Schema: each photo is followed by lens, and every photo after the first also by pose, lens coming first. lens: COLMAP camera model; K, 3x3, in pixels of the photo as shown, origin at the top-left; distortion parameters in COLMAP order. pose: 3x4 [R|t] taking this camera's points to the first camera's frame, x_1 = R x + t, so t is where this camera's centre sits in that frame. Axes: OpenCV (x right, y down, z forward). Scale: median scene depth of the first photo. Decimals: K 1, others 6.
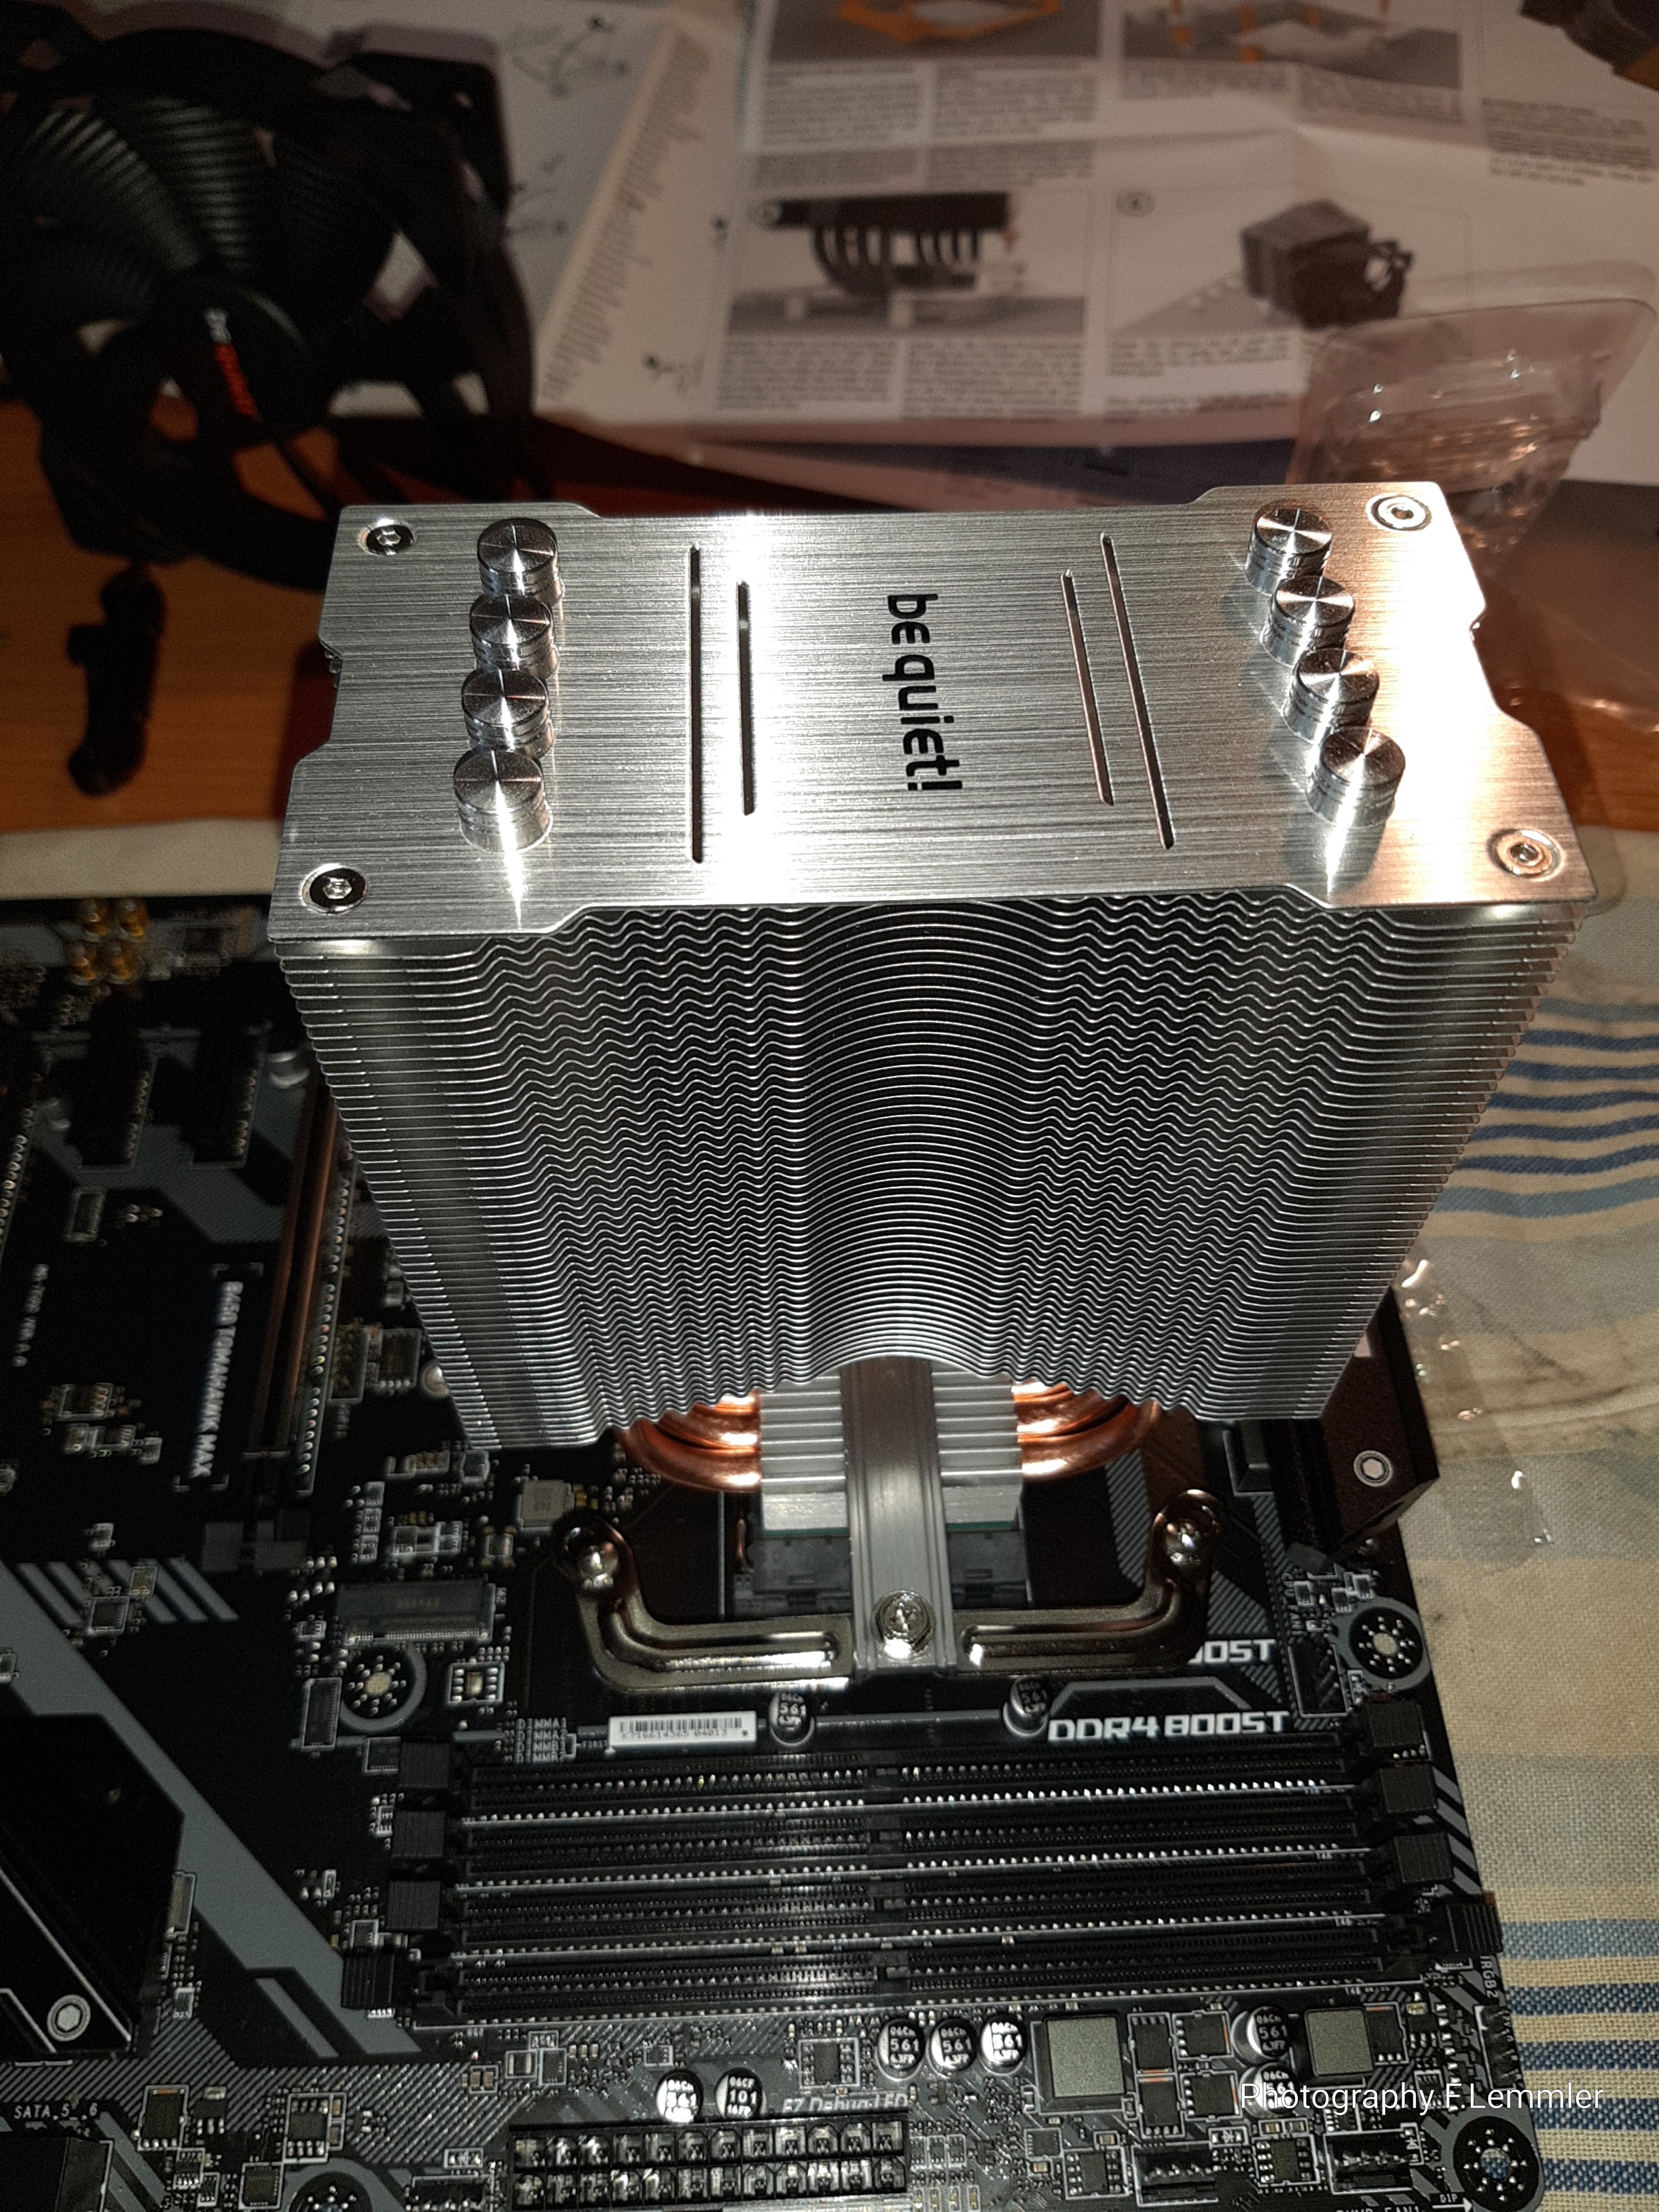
lens RADIAL K [[1774.1, 0, 818.2], [0, 1774.1, 1116.3], [0, 0, 1]] dist [0.032963, -0.098644]
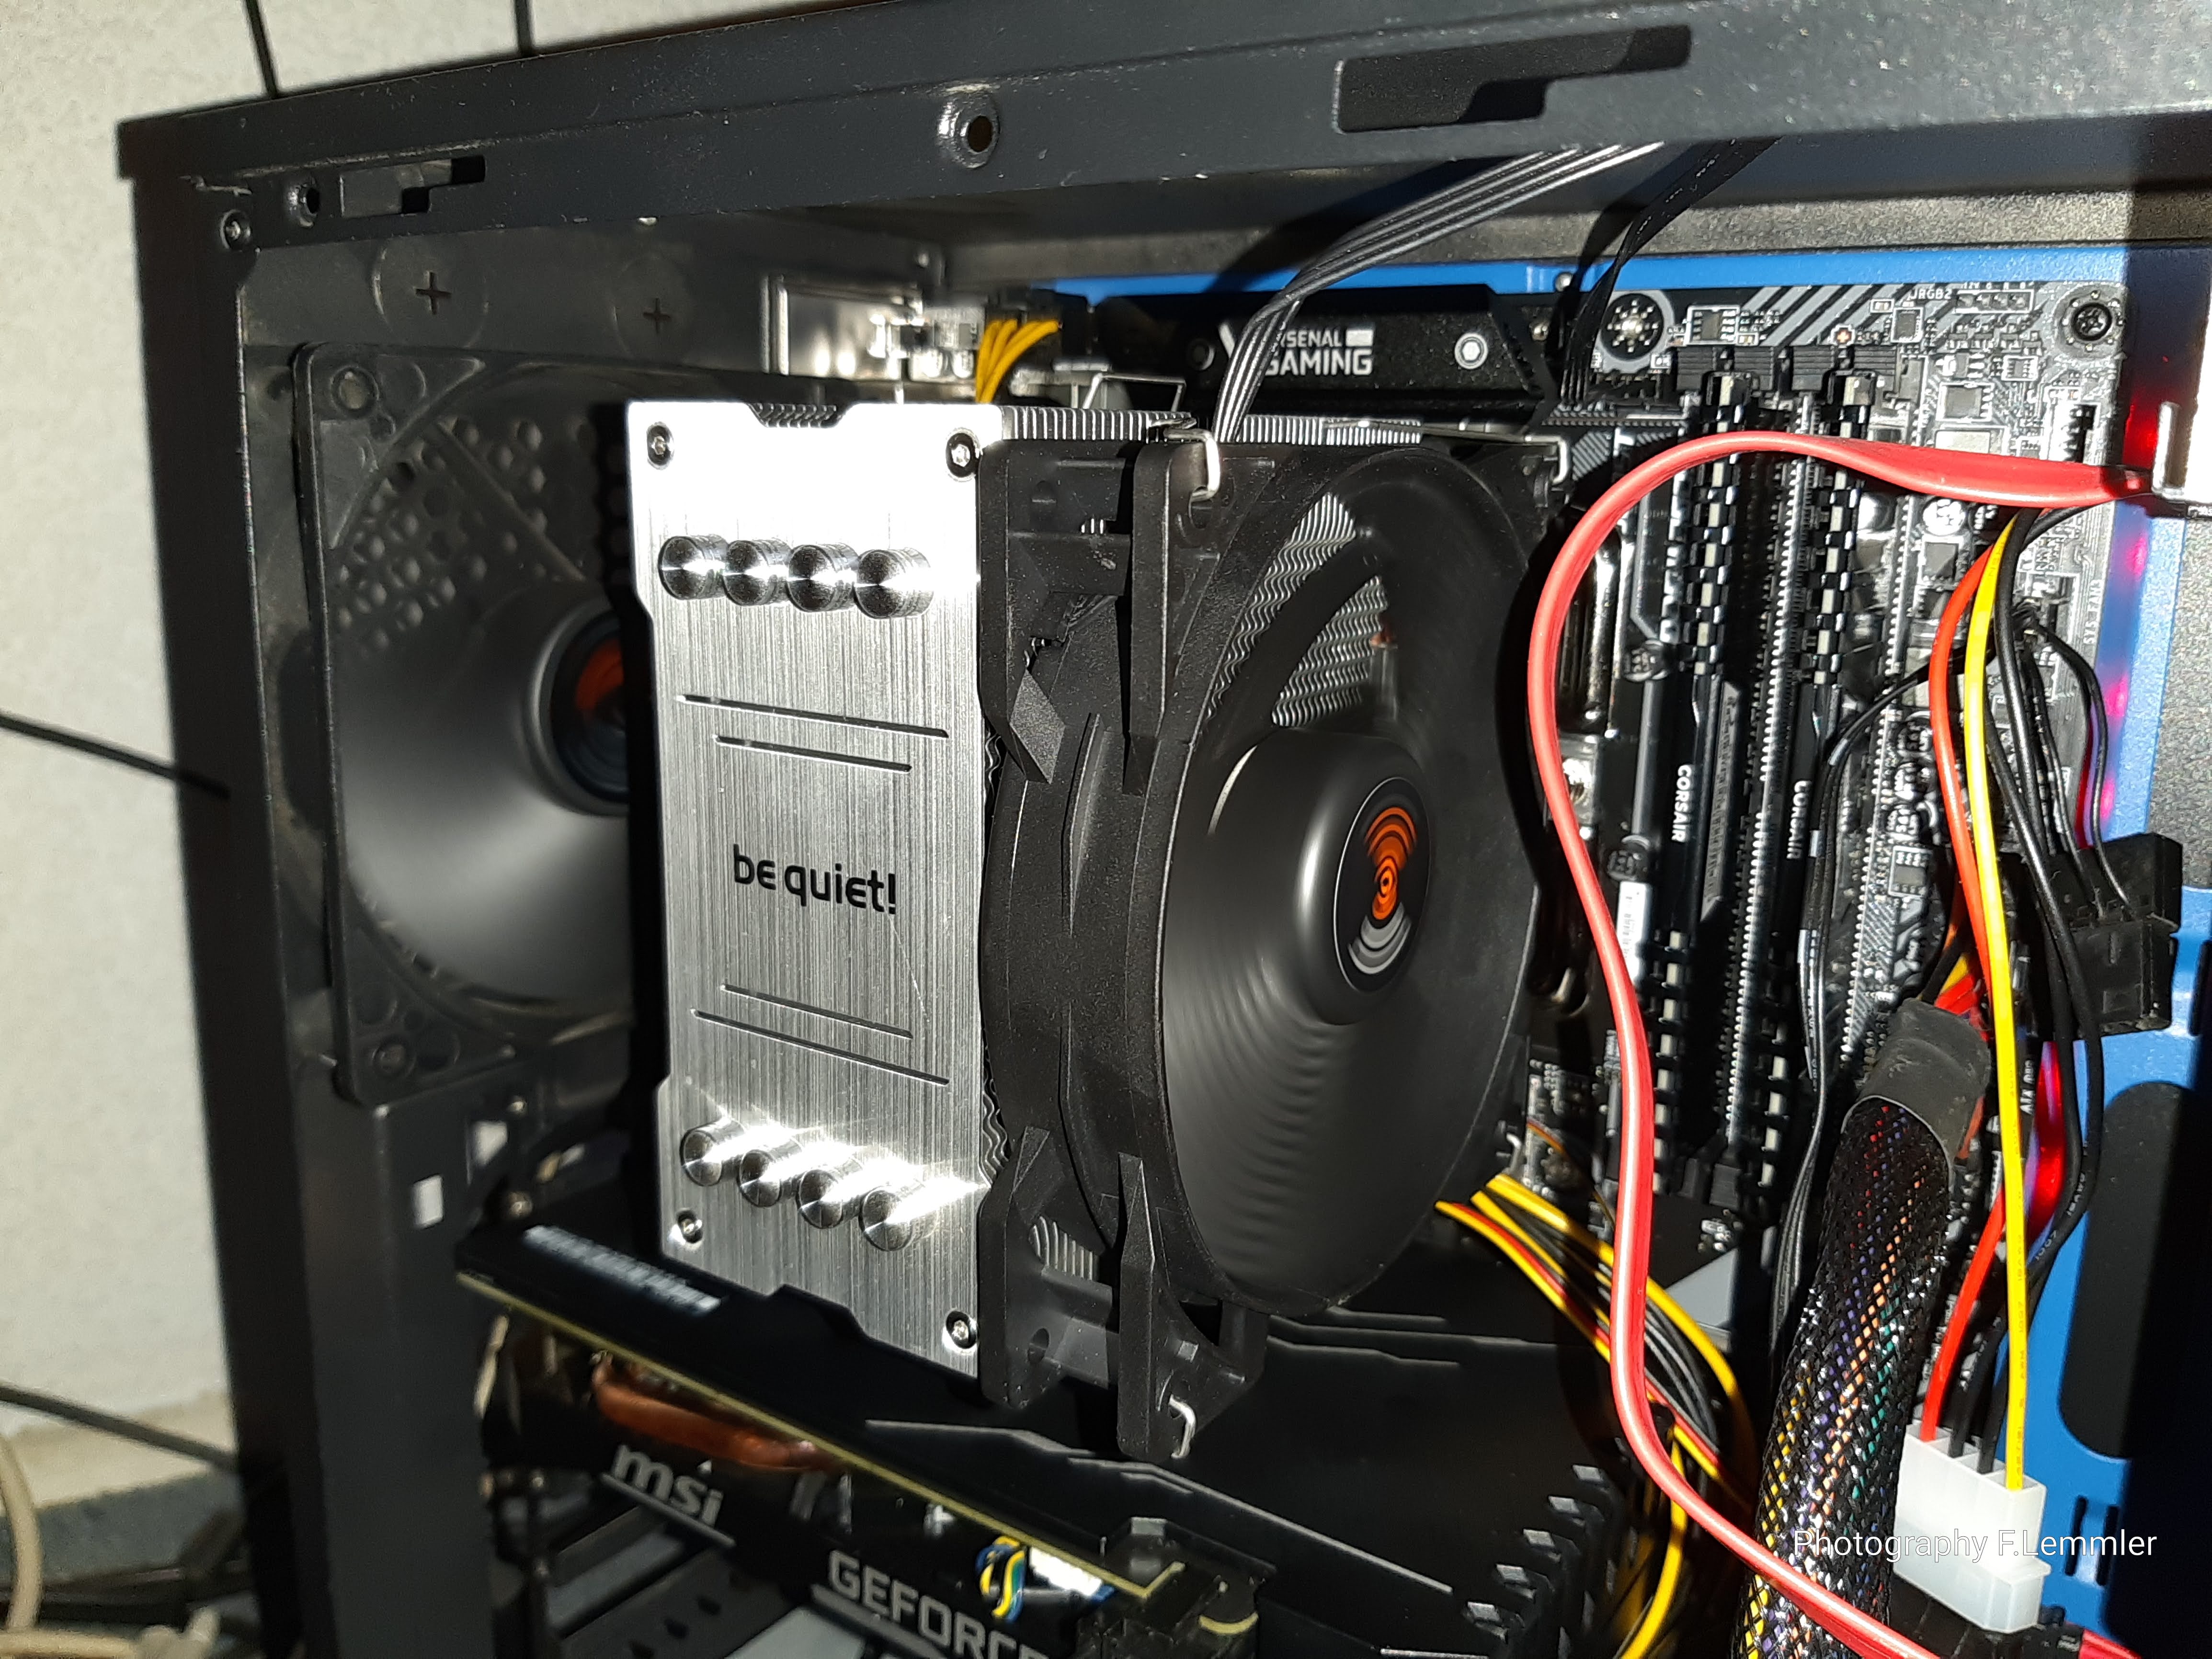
lens RADIAL K [[1774.1, 0, 1106.0], [0, 1774.1, 829.5], [0, 0, 1]] dist [0.032963, -0.098644]
pose [[0.053800, -0.969432, -0.239390, 0.307670], [0.998552, 0.052292, 0.012652, -0.034436], [0.000253, -0.239724, 0.970841, -0.179848]]
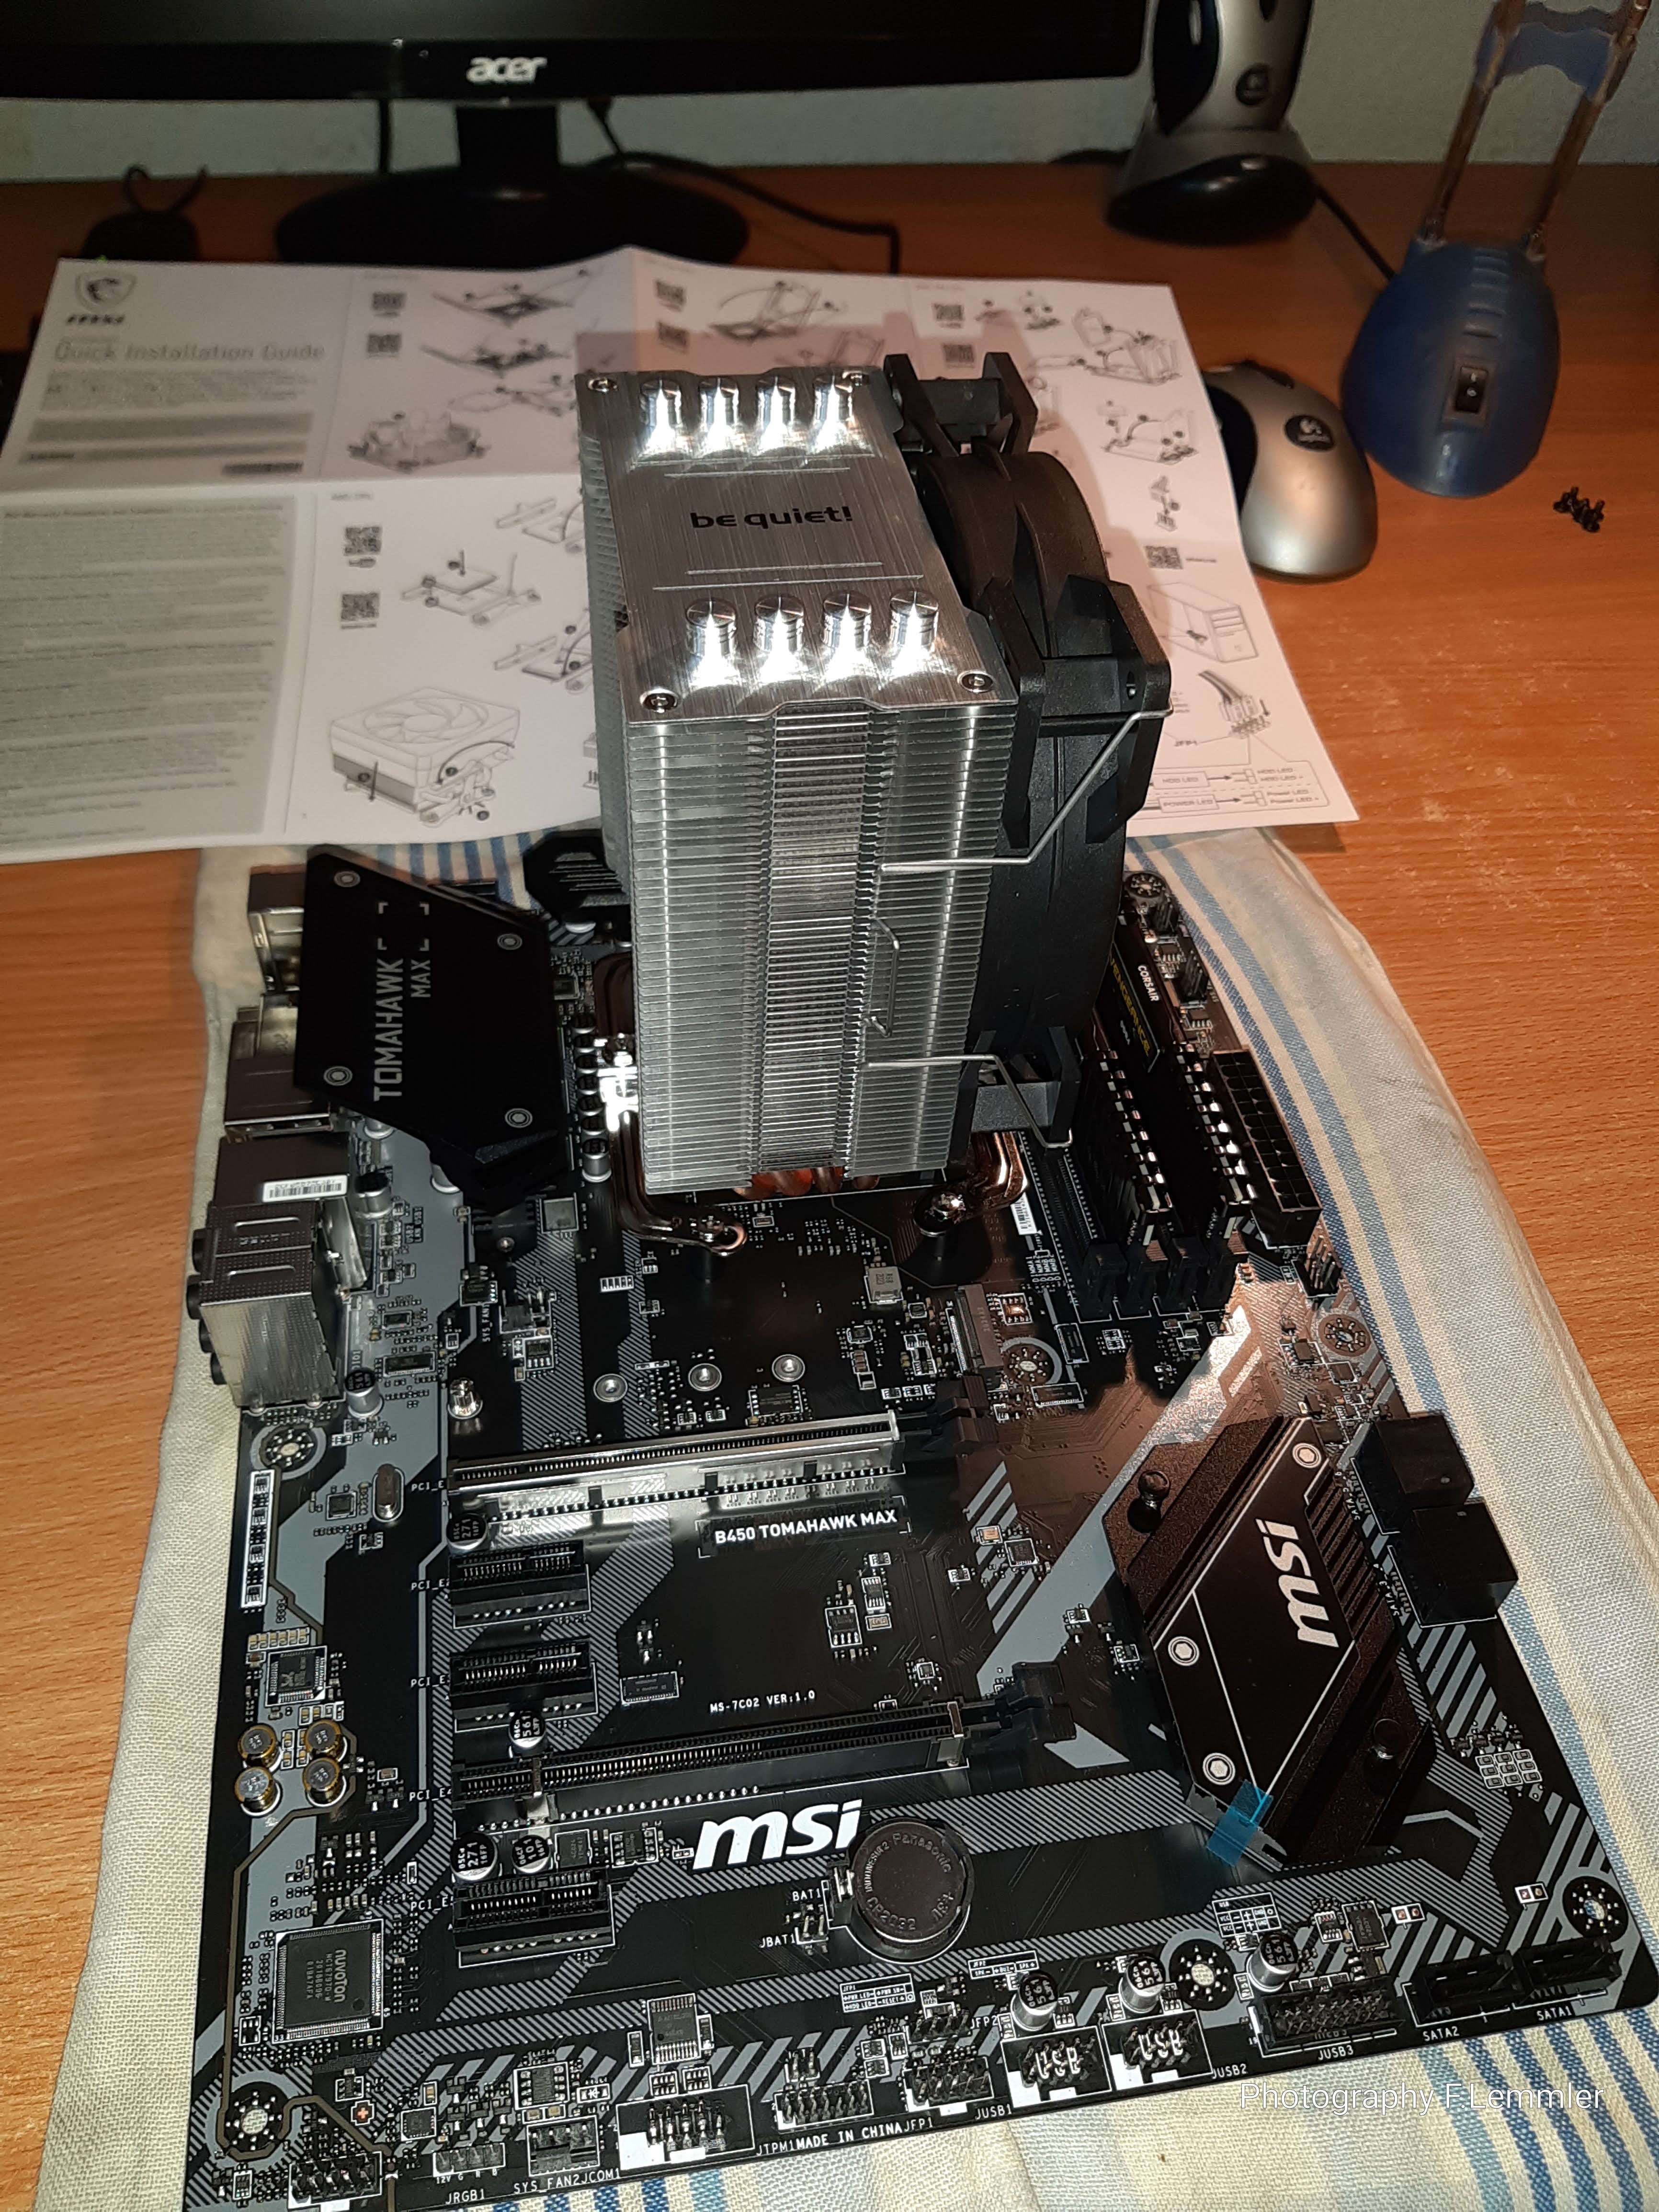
lens RADIAL K [[1774.1, 0, 818.2], [0, 1774.1, 1116.3], [0, 0, 1]] dist [0.032963, -0.098644]
pose [[-0.116121, -0.731207, 0.672199, -1.172434], [0.789290, 0.342902, 0.509352, -0.671899], [-0.602940, 0.589707, 0.537317, 0.276950]]
